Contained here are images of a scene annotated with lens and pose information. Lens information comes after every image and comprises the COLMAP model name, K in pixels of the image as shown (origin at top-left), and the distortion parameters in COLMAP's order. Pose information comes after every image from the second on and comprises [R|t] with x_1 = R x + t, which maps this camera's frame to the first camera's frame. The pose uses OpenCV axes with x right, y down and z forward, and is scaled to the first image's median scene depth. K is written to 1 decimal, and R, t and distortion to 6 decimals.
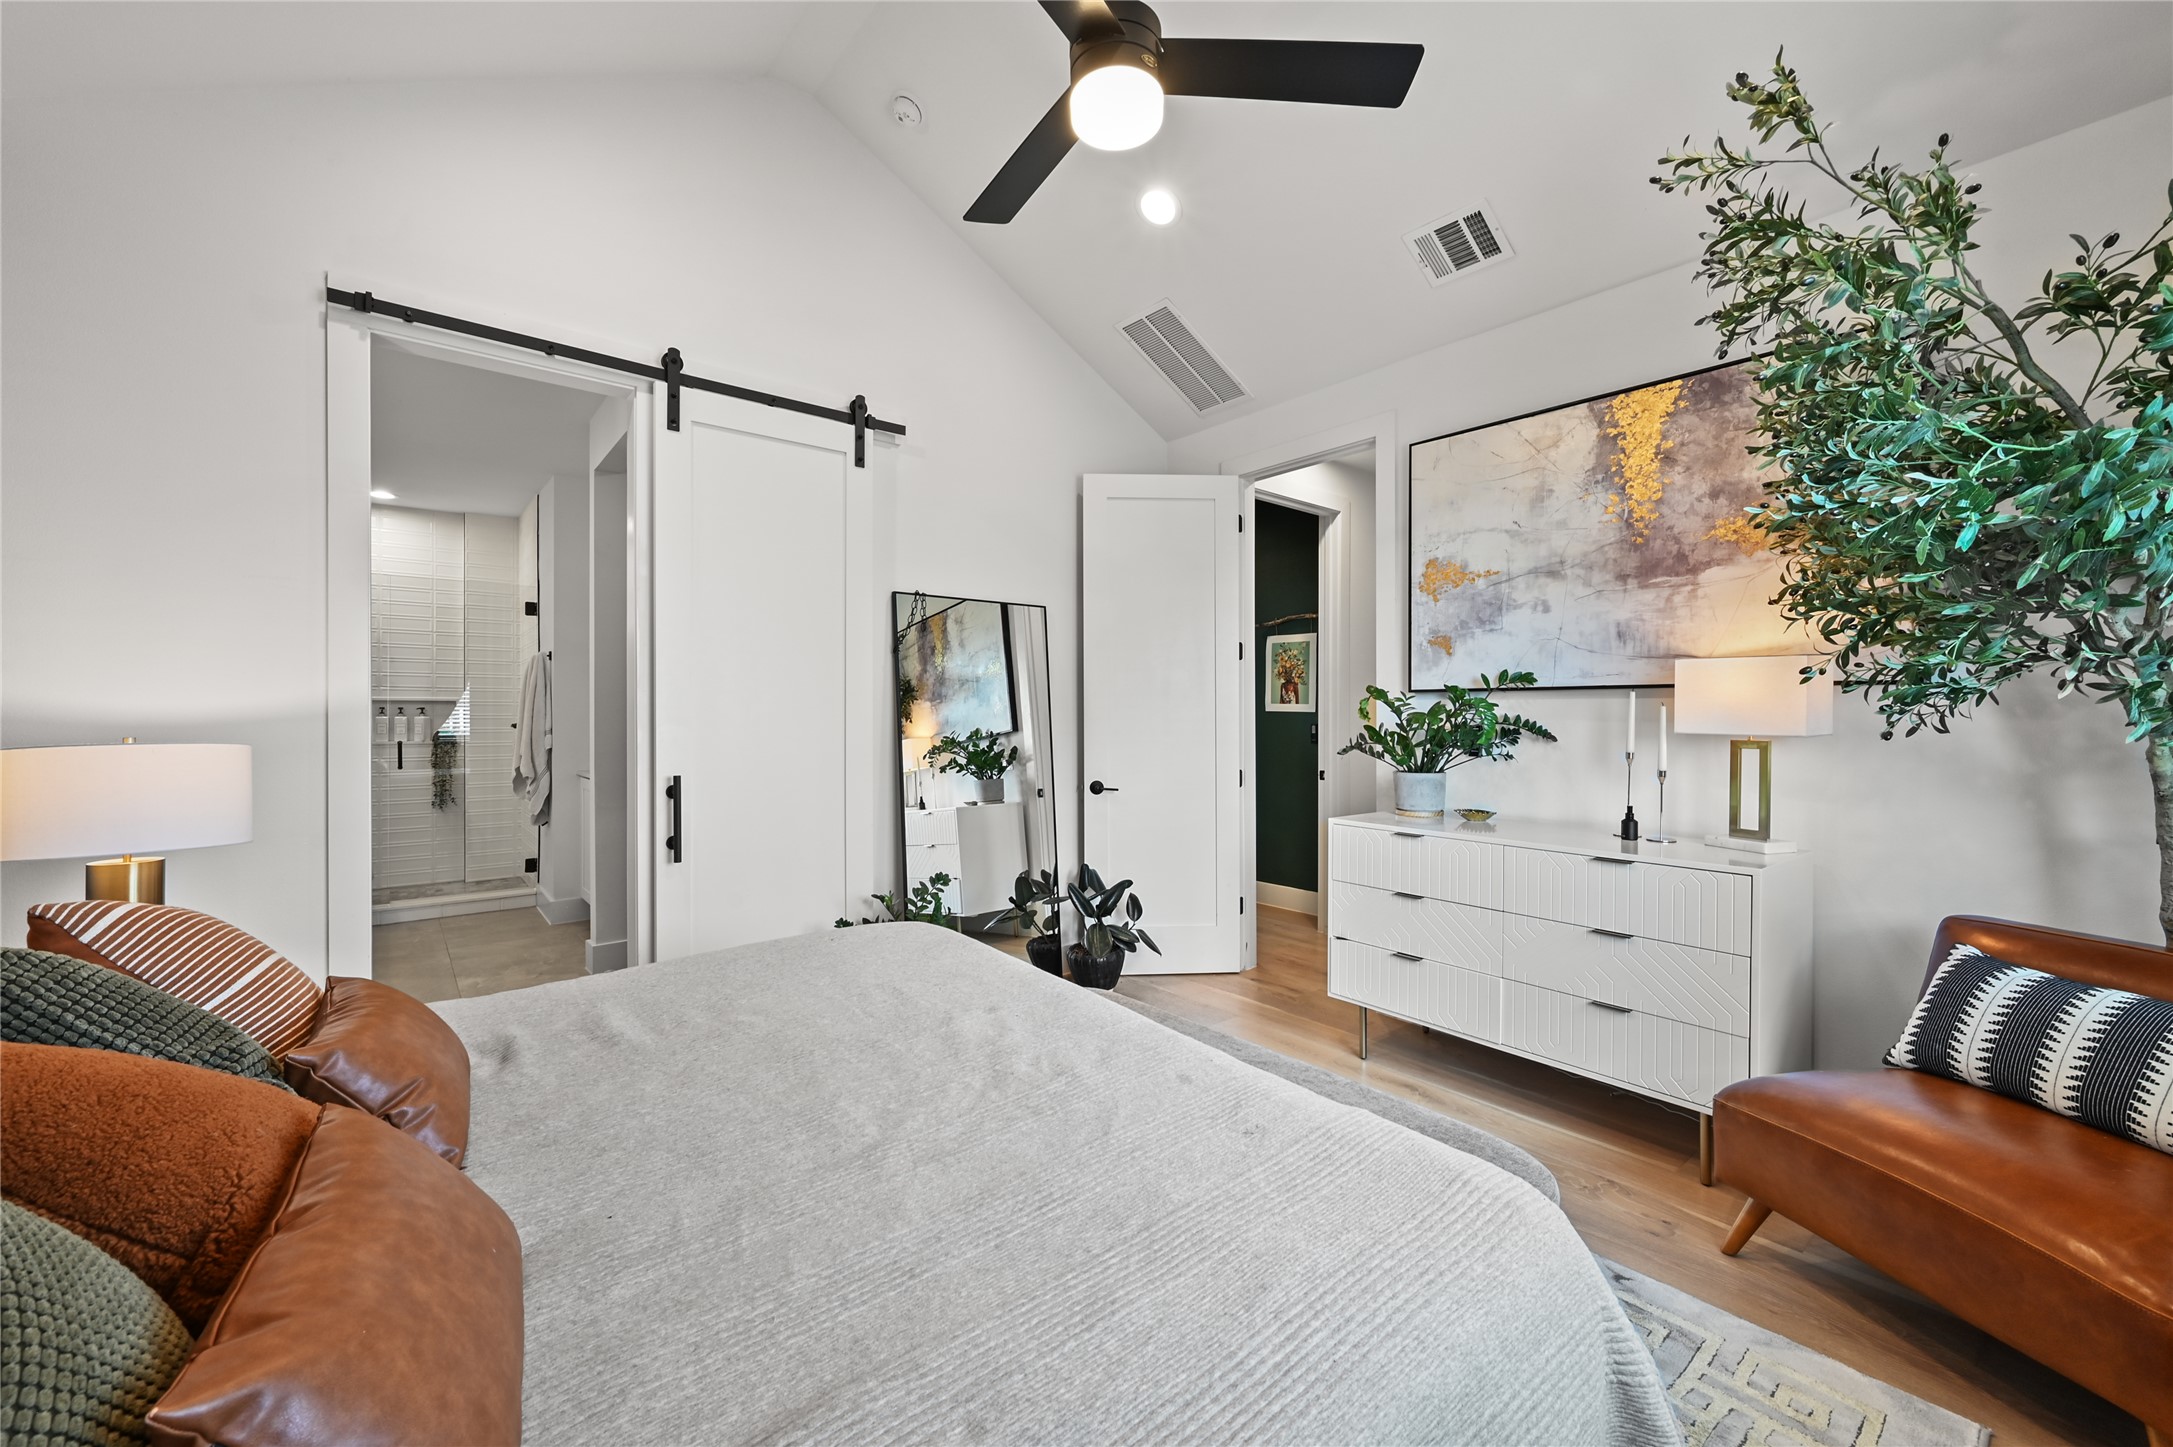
lens RADIAL K [[857.9, 0, 1083.0], [0, 857.9, 724.9], [0, 0, 1]] dist [-0.001544, 0.000219]
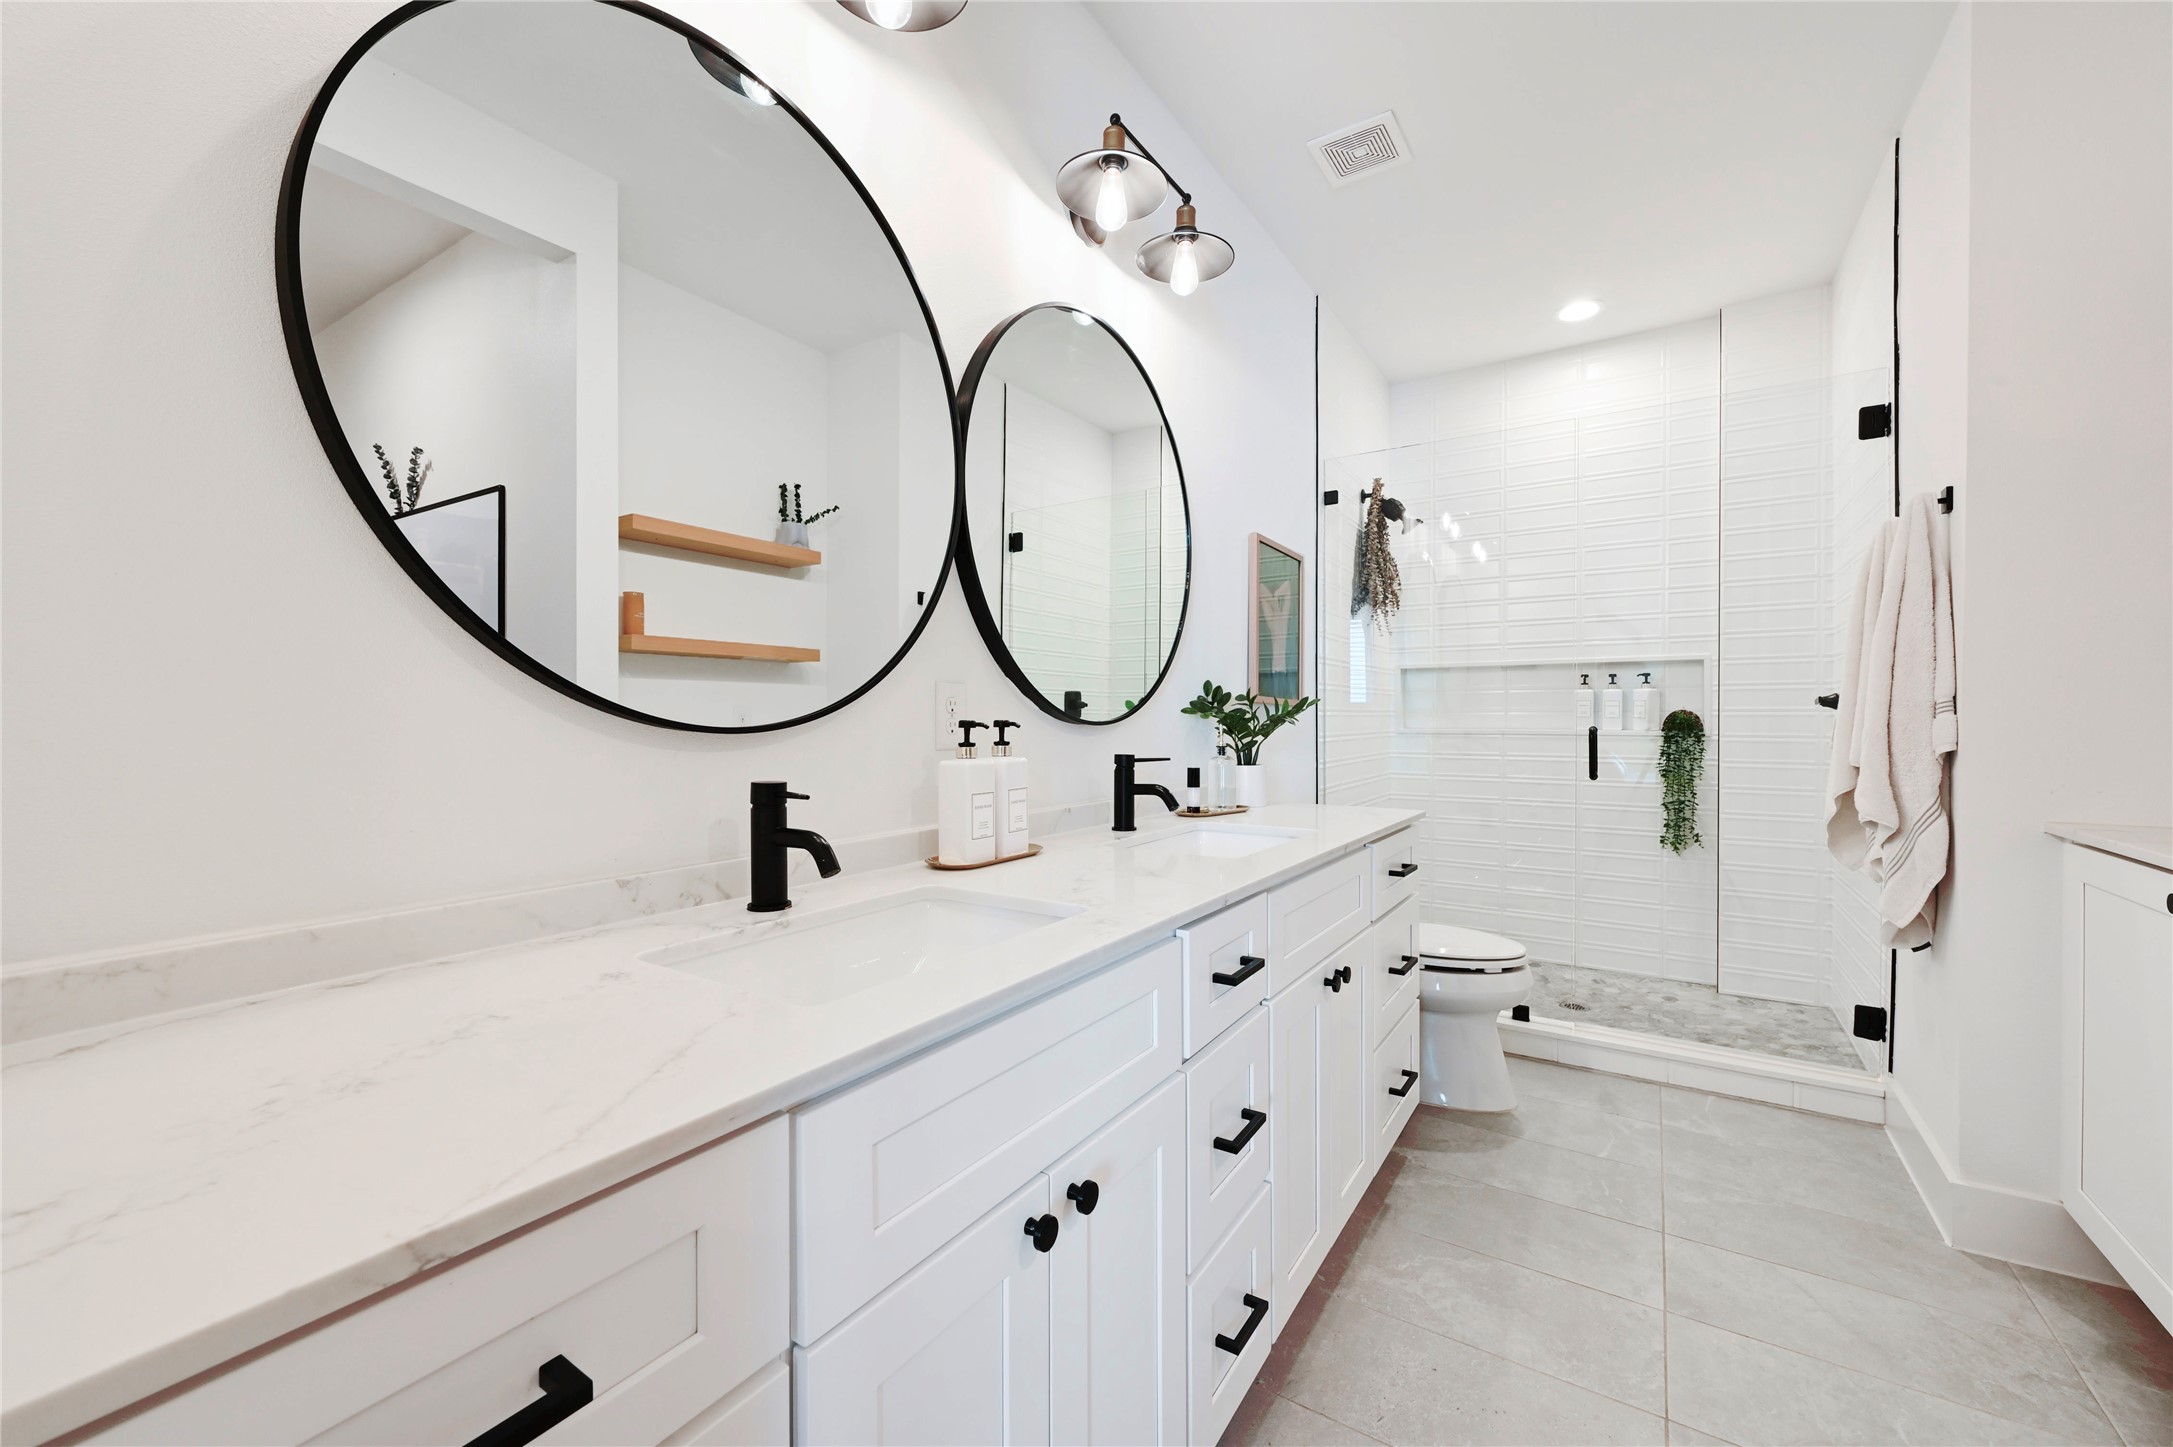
lens RADIAL K [[857.9, 0, 1076.0], [0, 857.9, 721.5], [0, 0, 1]] dist [-0.001544, 0.000219]
pose [[0.291907, 0.005905, -0.956428, -0.351419], [-0.003845, 0.999980, 0.005000, 0.013250], [0.956439, 0.002218, 0.291924, 0.496150]]
